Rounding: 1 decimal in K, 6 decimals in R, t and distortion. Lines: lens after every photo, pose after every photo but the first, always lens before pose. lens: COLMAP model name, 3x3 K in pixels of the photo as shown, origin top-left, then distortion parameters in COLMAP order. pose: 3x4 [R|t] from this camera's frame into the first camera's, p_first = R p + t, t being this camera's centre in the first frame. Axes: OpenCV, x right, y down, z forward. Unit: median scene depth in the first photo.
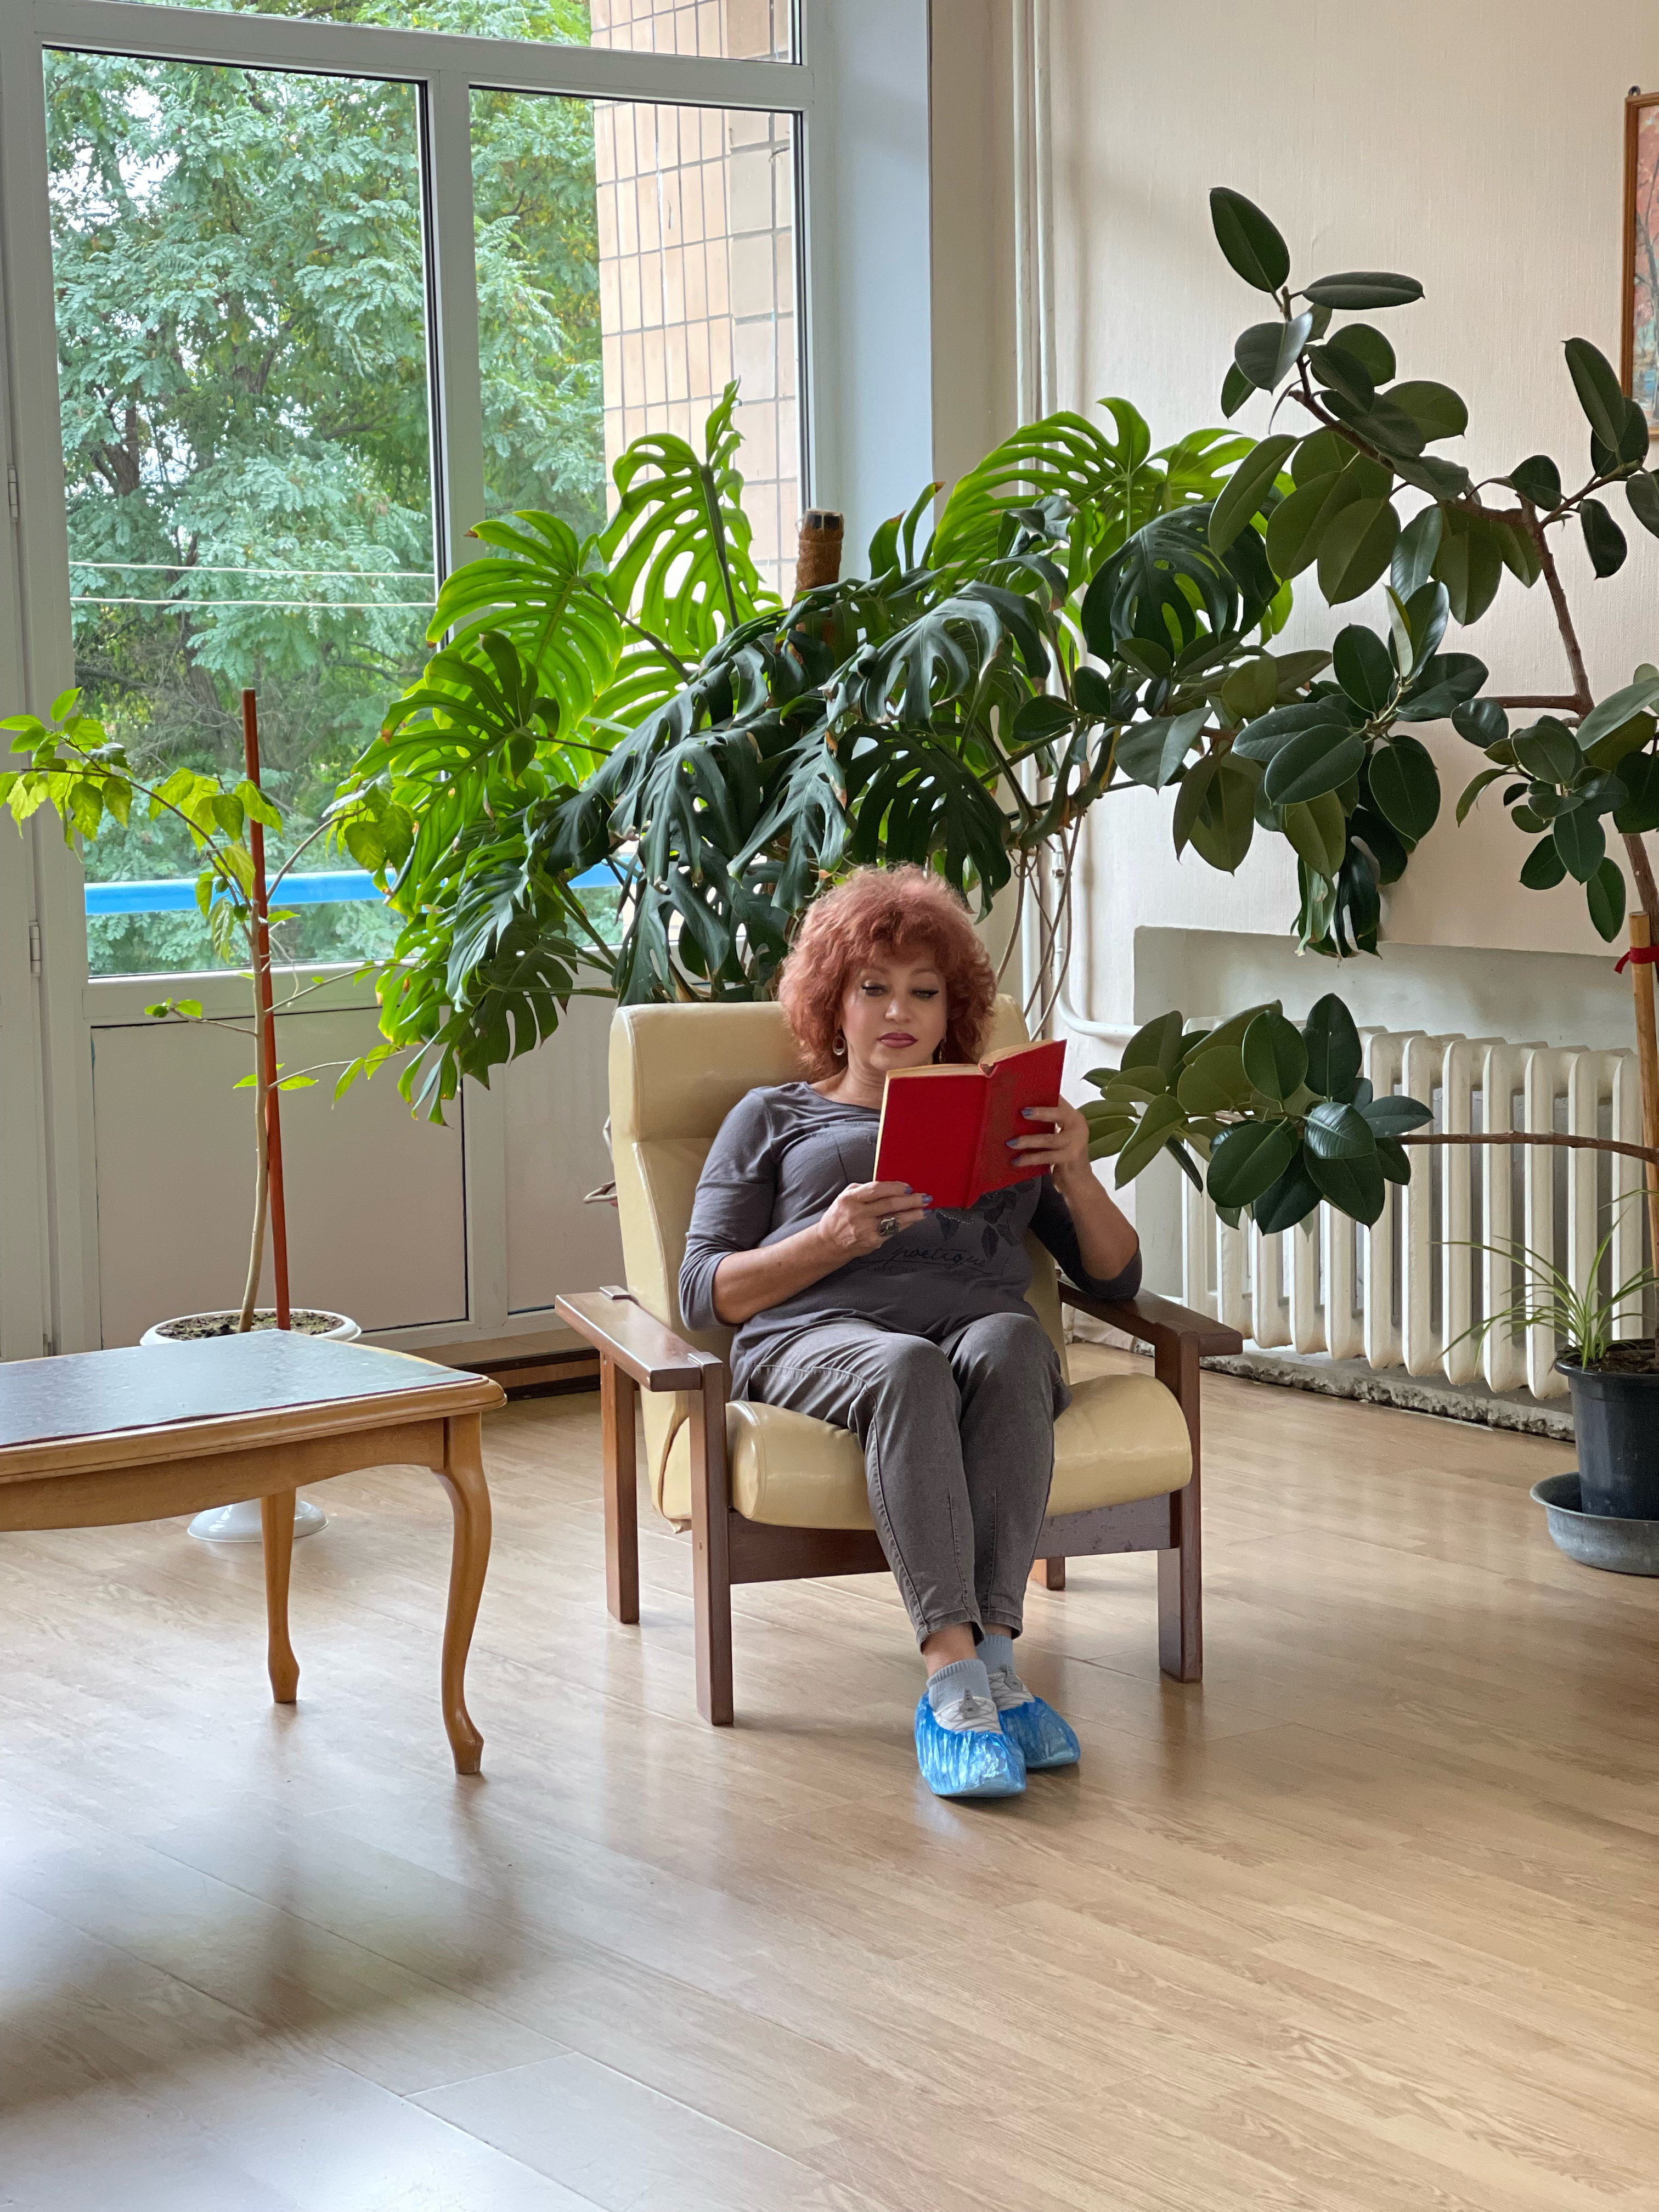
lens RADIAL K [[4170.1, 0, 829.5], [0, 4170.1, 1106.0], [0, 0, 1]] dist [0.013165, -0.001705]
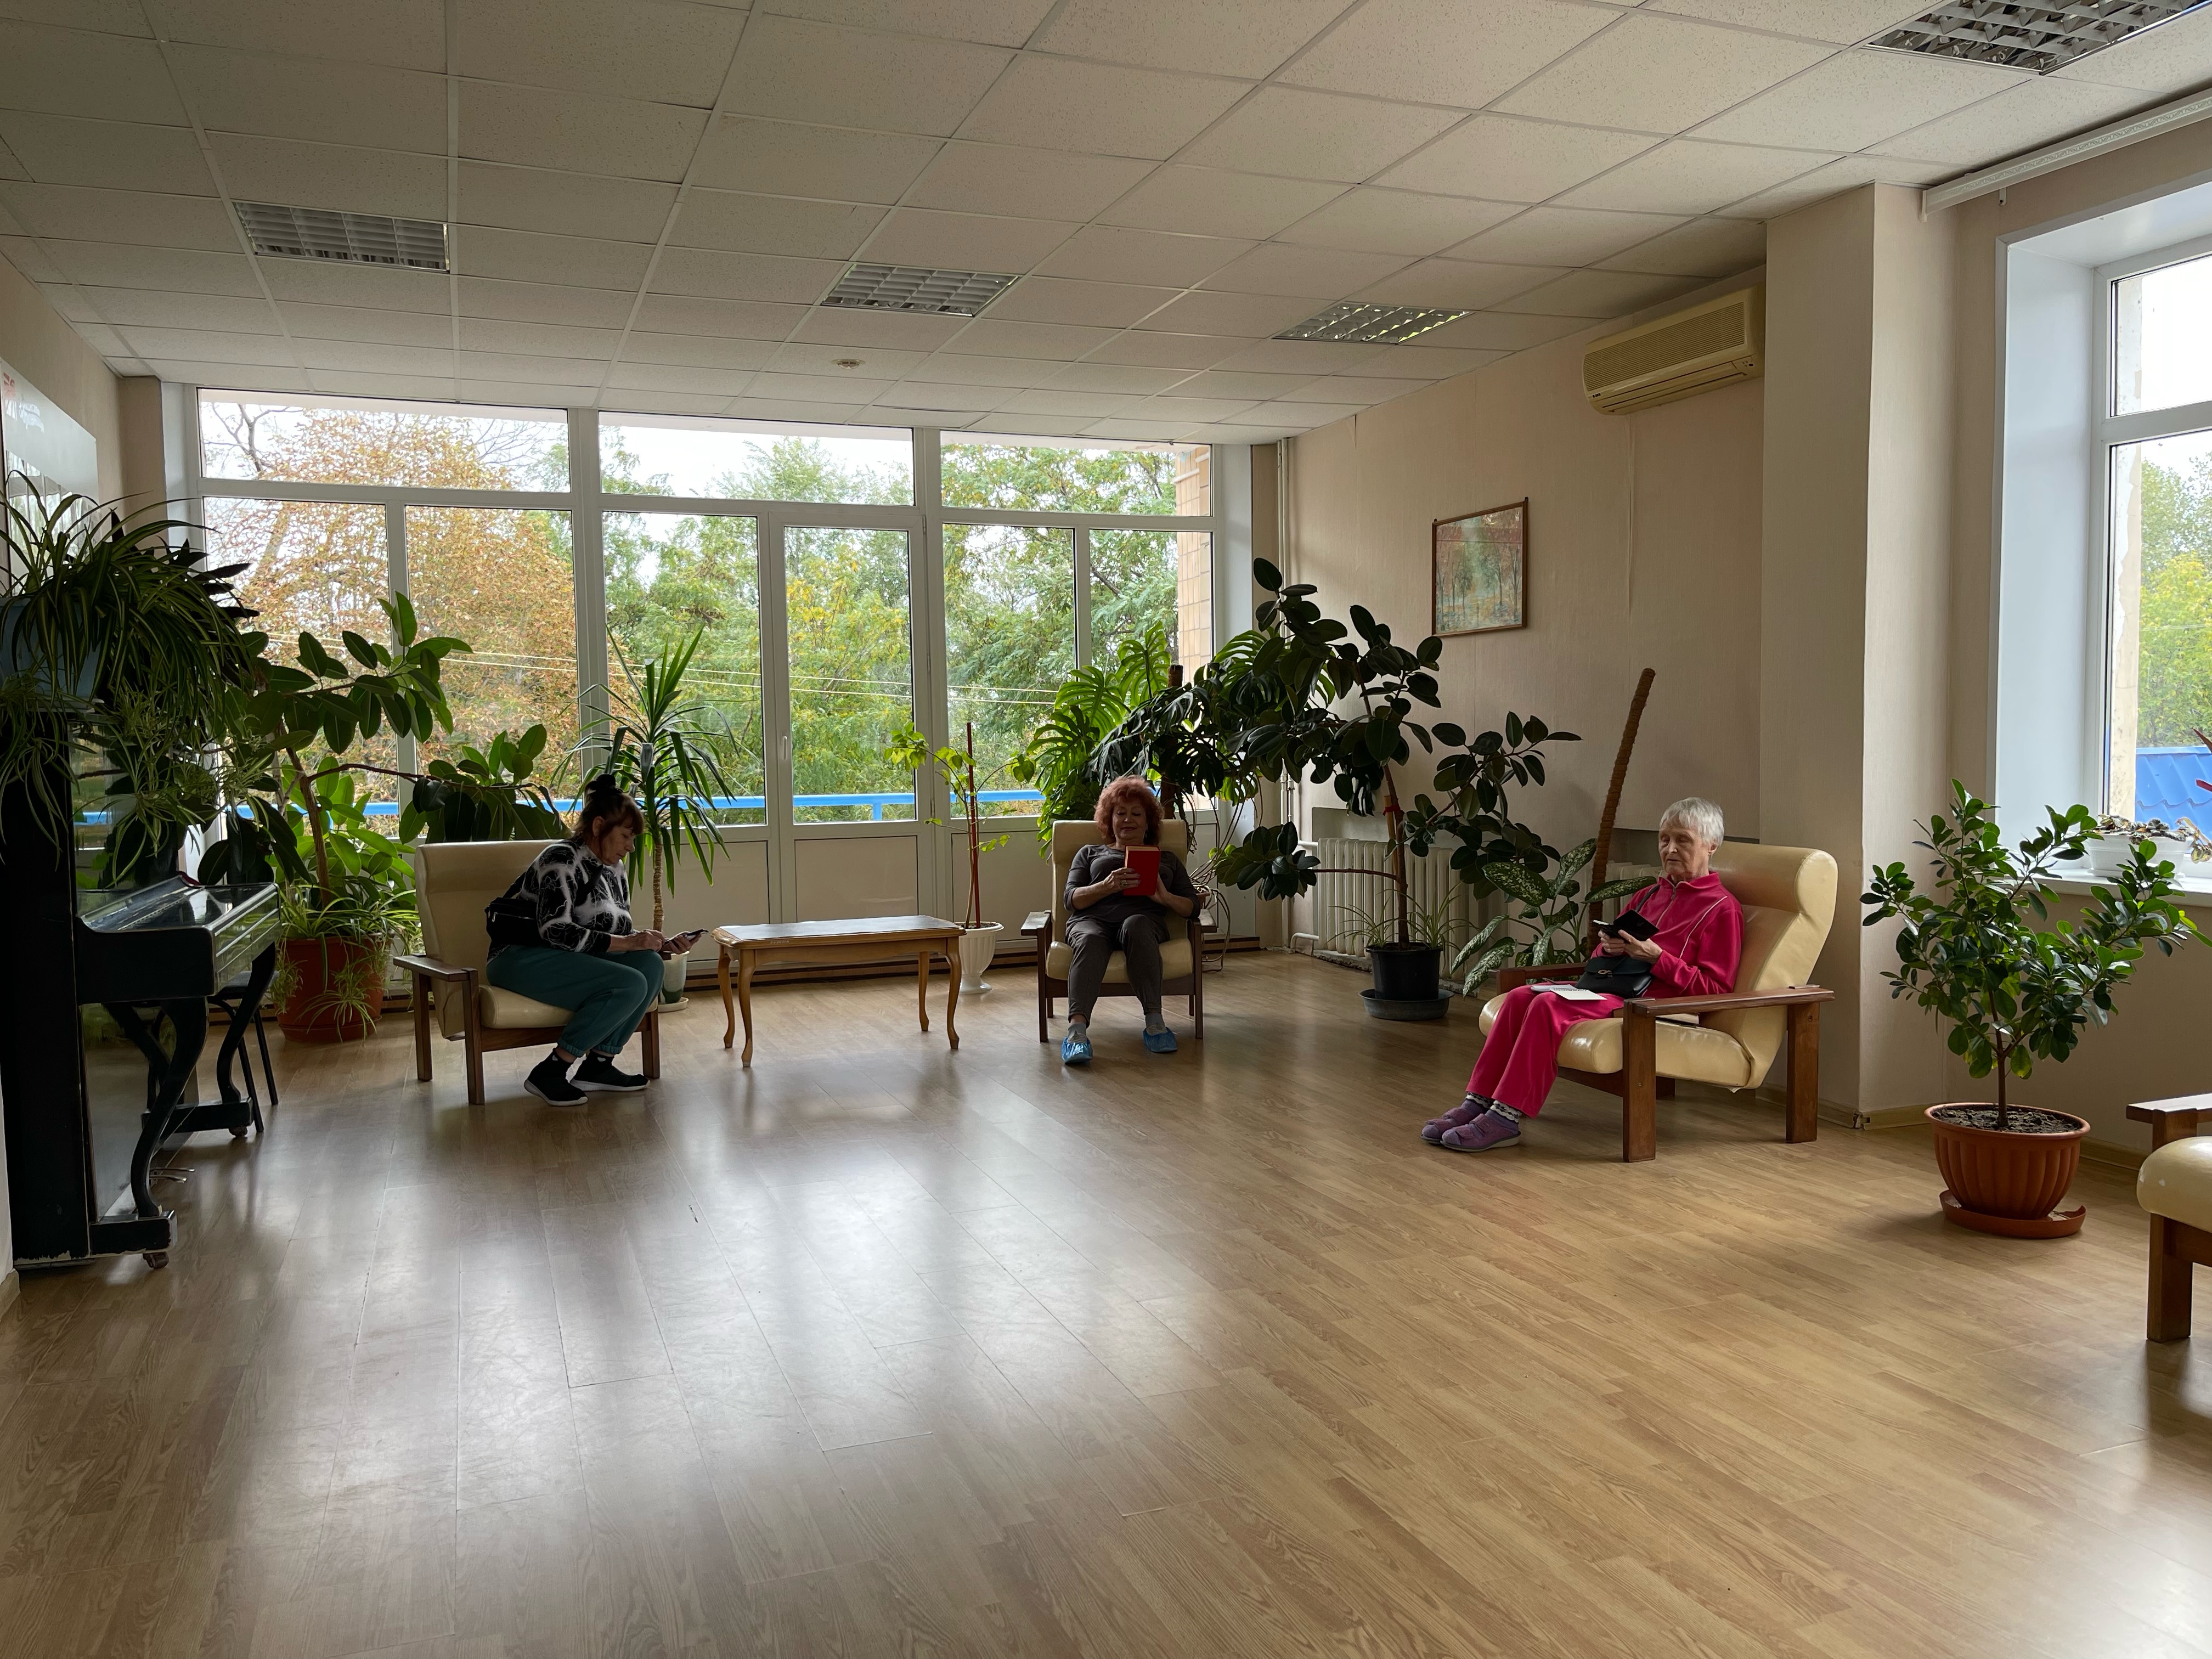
lens RADIAL K [[1651.1, 0, 1106.0], [0, 1651.1, 829.5], [0, 0, 1]] dist [-0.000568, -0.000080]
pose [[0.971039, 0.015833, -0.238395, 0.242940], [-0.027589, 0.998558, -0.046056, 0.033041], [0.237322, 0.051299, 0.970076, -0.164041]]
